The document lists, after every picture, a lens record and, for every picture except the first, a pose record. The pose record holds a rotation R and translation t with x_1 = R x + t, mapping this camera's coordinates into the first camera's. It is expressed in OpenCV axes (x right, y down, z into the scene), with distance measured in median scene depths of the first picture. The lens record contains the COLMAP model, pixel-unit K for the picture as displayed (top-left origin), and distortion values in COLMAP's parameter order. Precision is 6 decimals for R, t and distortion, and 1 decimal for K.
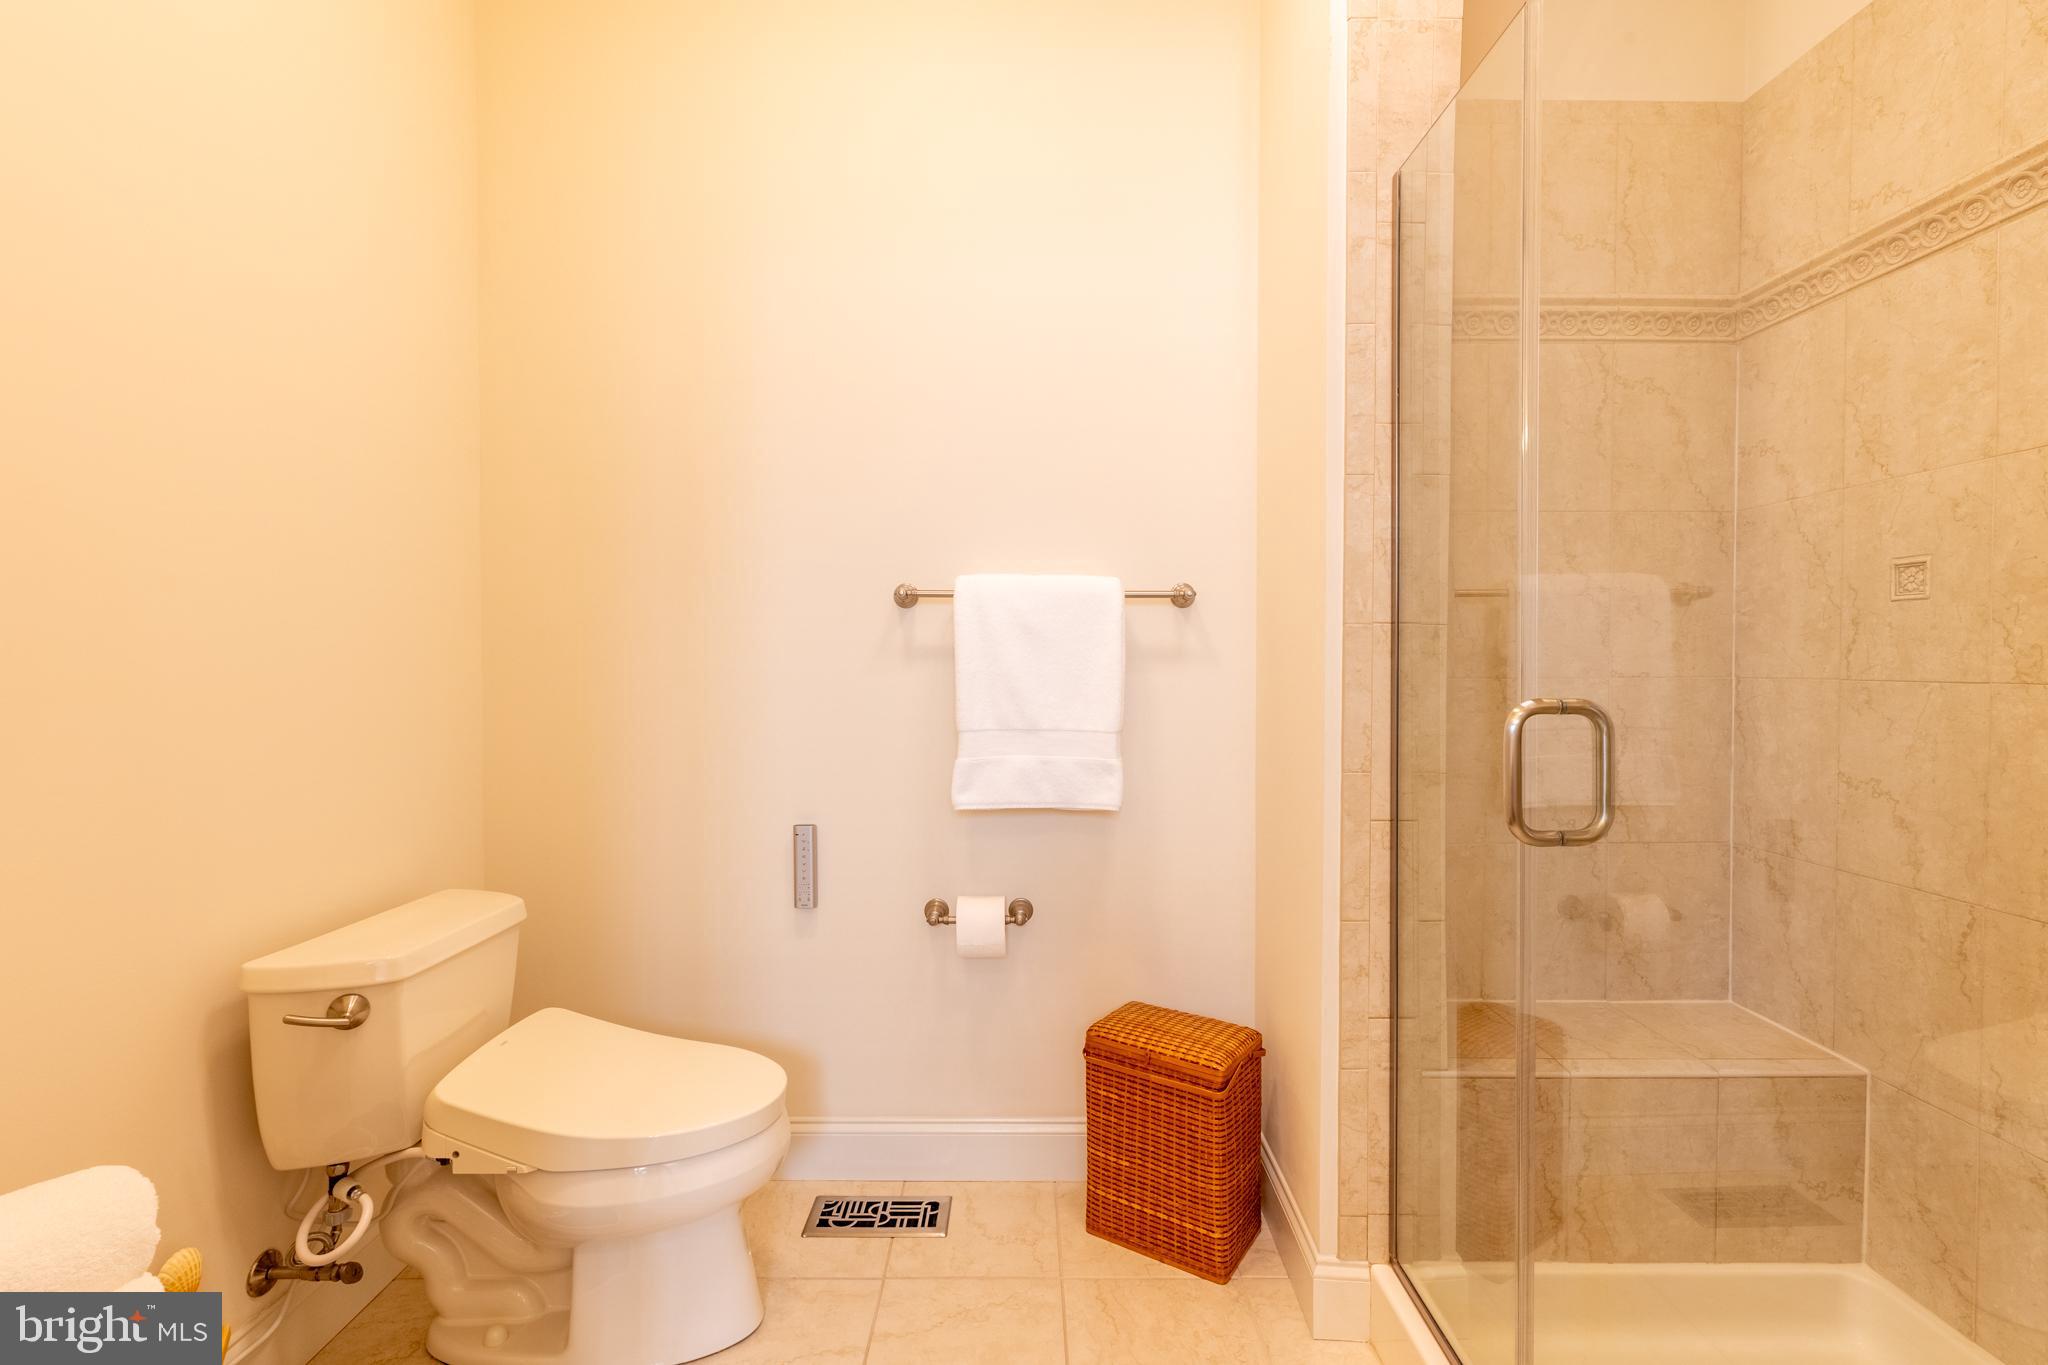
lens RADIAL K [[915.2, 0, 1031.1], [0, 915.2, 673.0], [0, 0, 1]] dist [-0.001547, -0.001045]
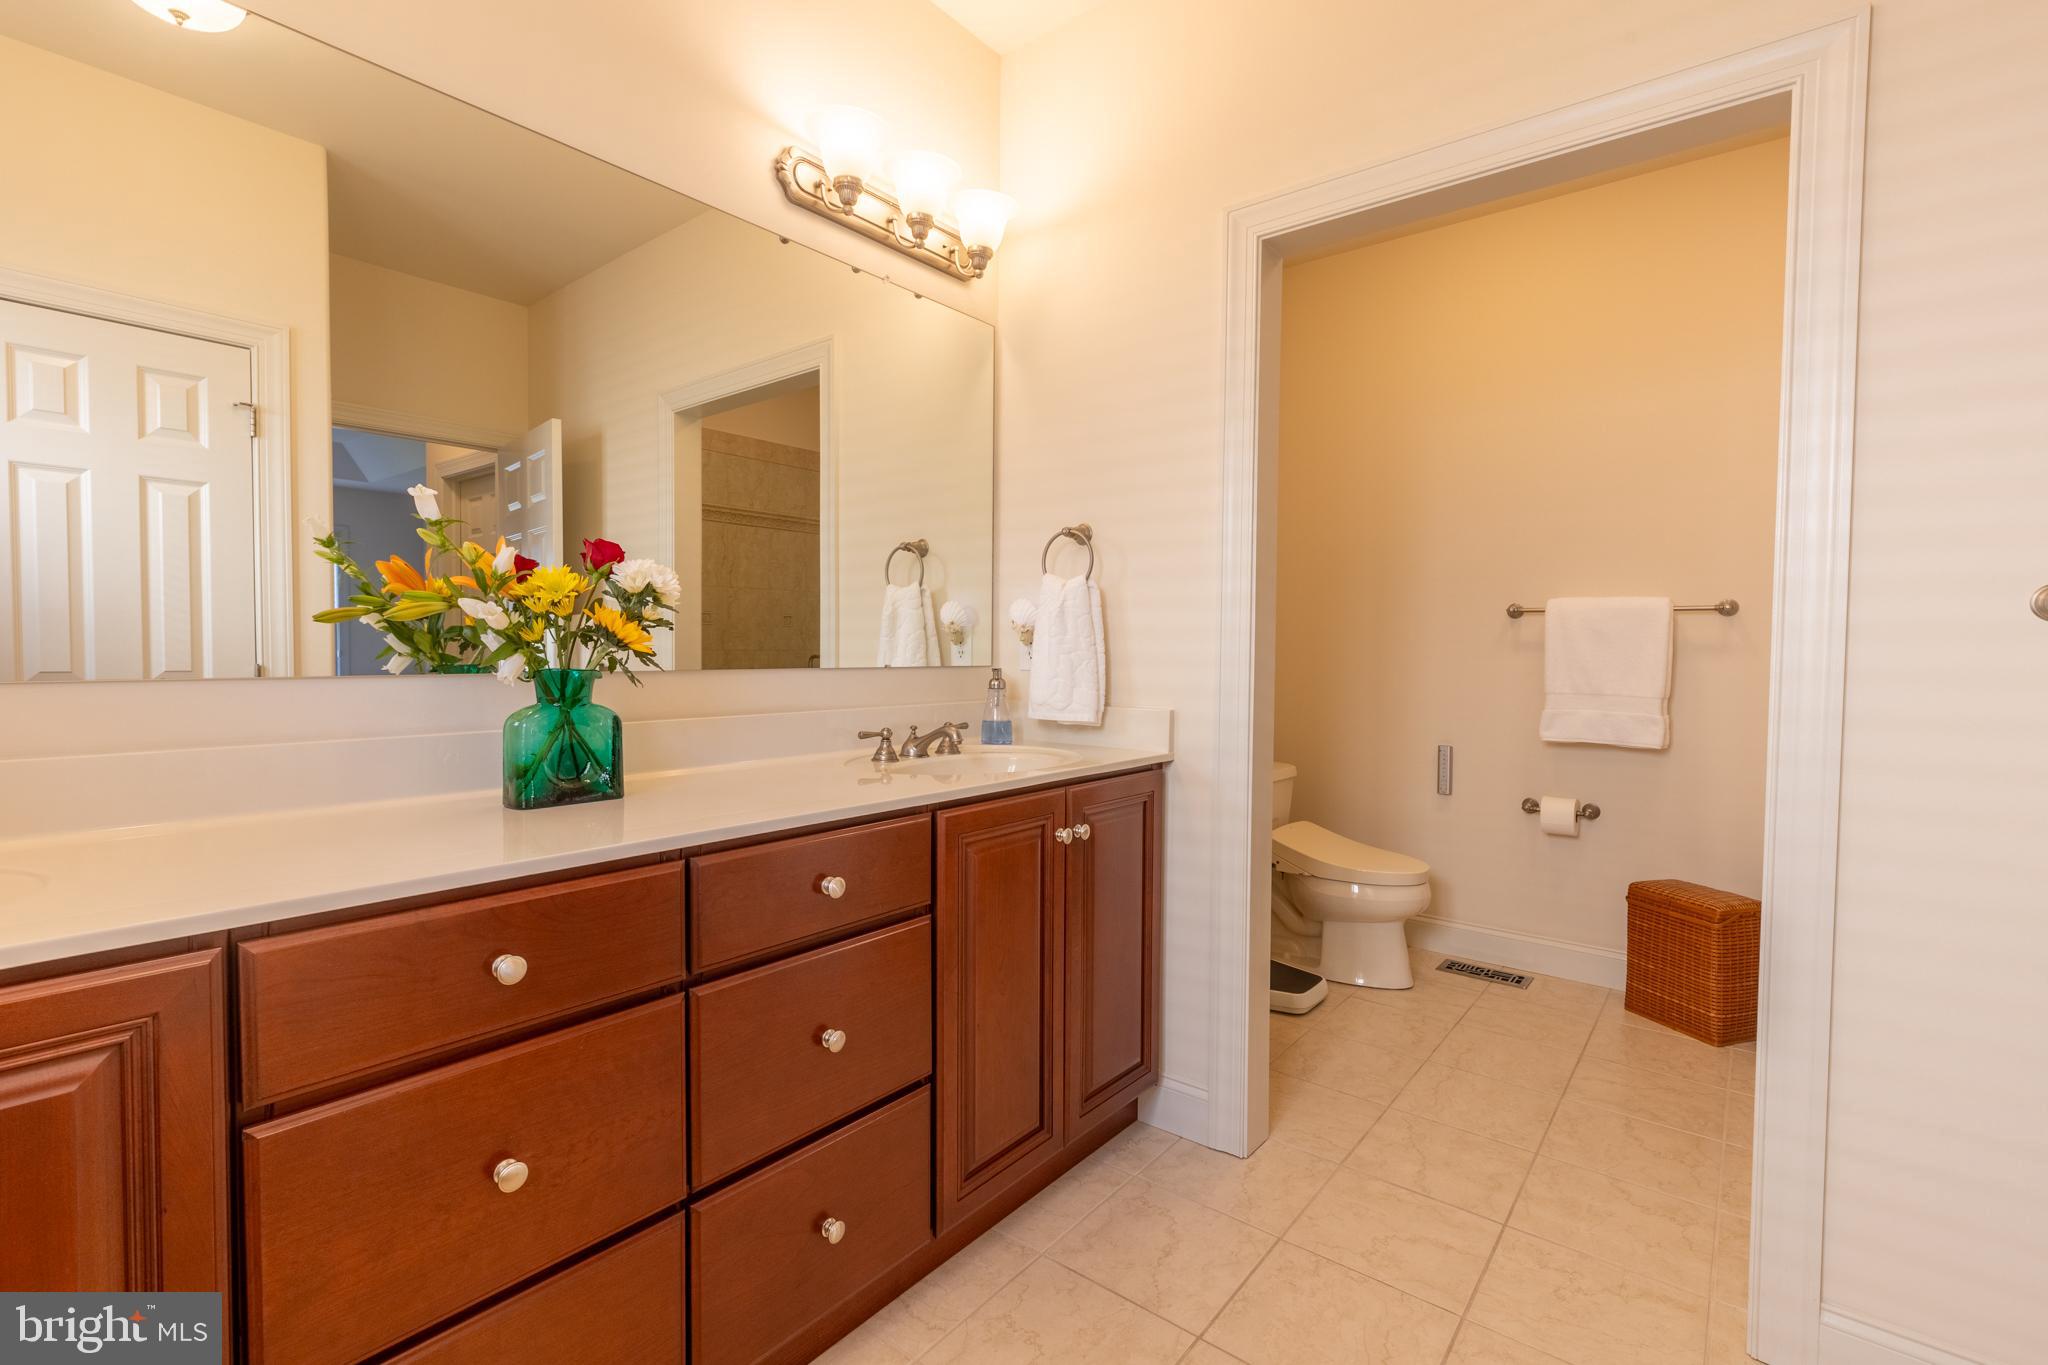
lens RADIAL K [[915.2, 0, 1028.3], [0, 915.2, 682.2], [0, 0, 1]] dist [-0.001547, -0.001045]
pose [[0.779531, 0.030977, -0.625597, 0.225764], [-0.019345, 0.999491, 0.025386, 0.018866], [0.626065, -0.007687, 0.779733, -0.875975]]
